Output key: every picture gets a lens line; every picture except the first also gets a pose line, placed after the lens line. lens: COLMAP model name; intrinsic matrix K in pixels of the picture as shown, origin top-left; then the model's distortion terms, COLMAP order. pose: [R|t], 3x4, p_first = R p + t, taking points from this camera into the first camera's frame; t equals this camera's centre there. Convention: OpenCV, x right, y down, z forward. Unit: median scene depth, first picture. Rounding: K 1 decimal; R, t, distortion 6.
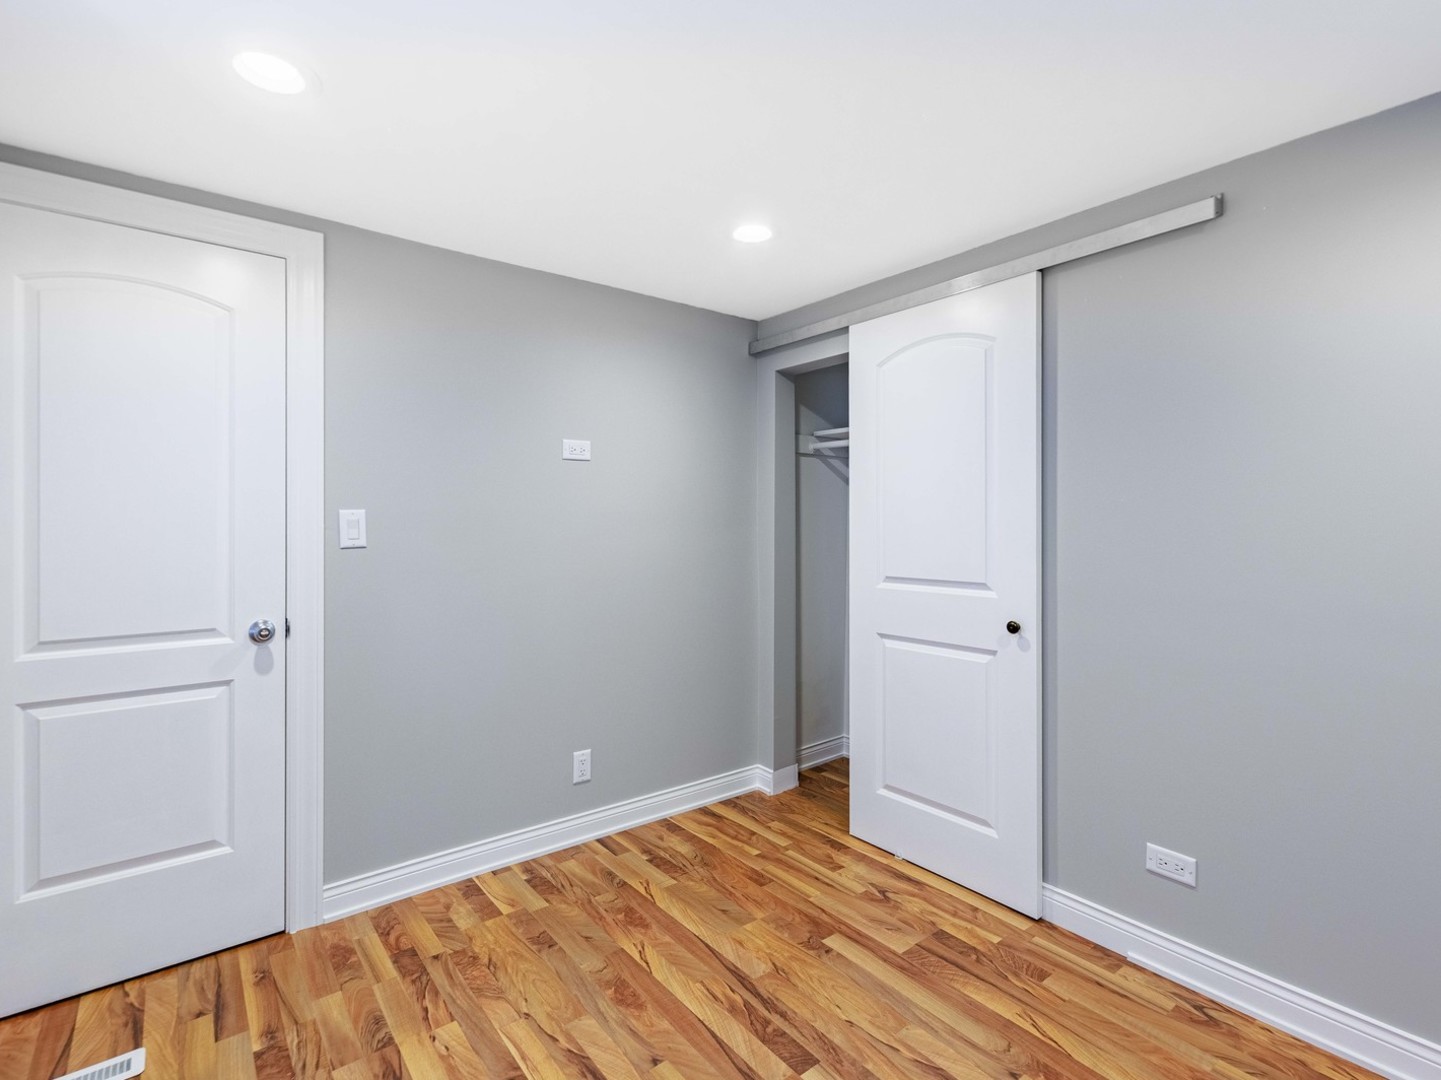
lens RADIAL K [[681.1, 0, 720.8], [0, 681.1, 527.8], [0, 0, 1]] dist [0.001435, -0.001764]
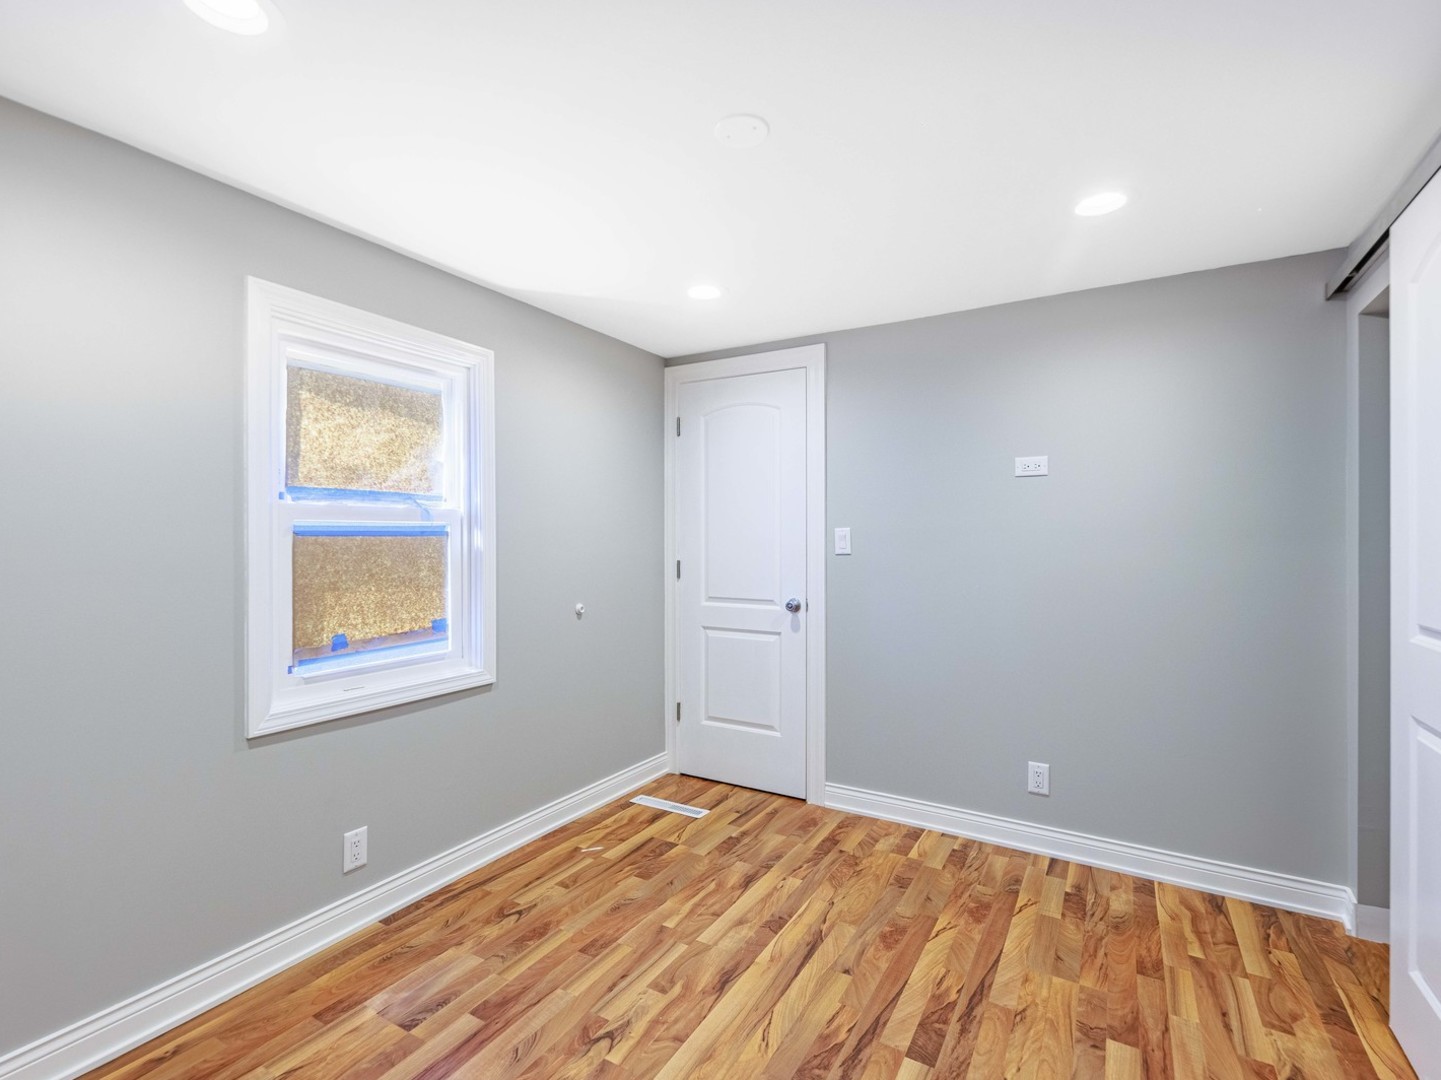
lens RADIAL K [[674.3, 0, 723.3], [0, 674.3, 545.5], [0, 0, 1]] dist [-0.000834, -0.001104]
pose [[0.375705, 0.011559, -0.926667, 0.623926], [-0.009277, 0.999919, 0.008712, 0.000205], [0.926693, 0.005323, 0.375781, 0.216116]]
